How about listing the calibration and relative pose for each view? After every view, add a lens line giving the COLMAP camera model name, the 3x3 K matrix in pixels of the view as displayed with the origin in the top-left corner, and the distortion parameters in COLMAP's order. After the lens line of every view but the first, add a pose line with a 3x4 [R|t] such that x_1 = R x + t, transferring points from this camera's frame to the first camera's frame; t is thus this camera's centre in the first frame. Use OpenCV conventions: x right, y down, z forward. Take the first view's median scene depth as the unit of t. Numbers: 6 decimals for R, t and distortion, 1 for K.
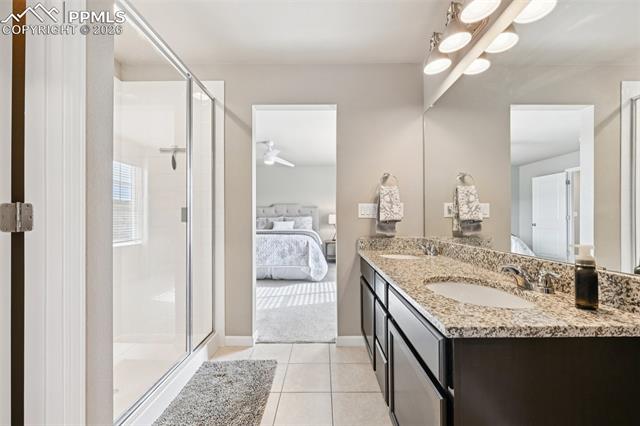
lens RADIAL K [[248.7, 0, 318.7], [0, 248.7, 216.3], [0, 0, 1]] dist [-0.000976, 0.000490]
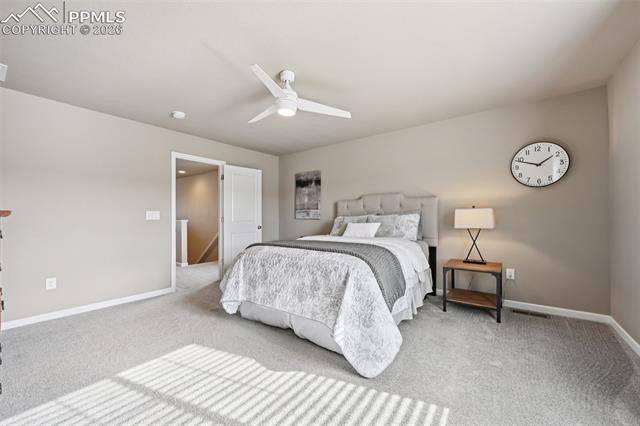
lens RADIAL K [[248.7, 0, 326.8], [0, 248.7, 213.8], [0, 0, 1]] dist [-0.000976, 0.000490]
pose [[0.805976, -0.015924, -0.591733, 0.137130], [0.013170, 0.999873, -0.008970, 0.003273], [0.591801, -0.000563, 0.806084, 0.479353]]
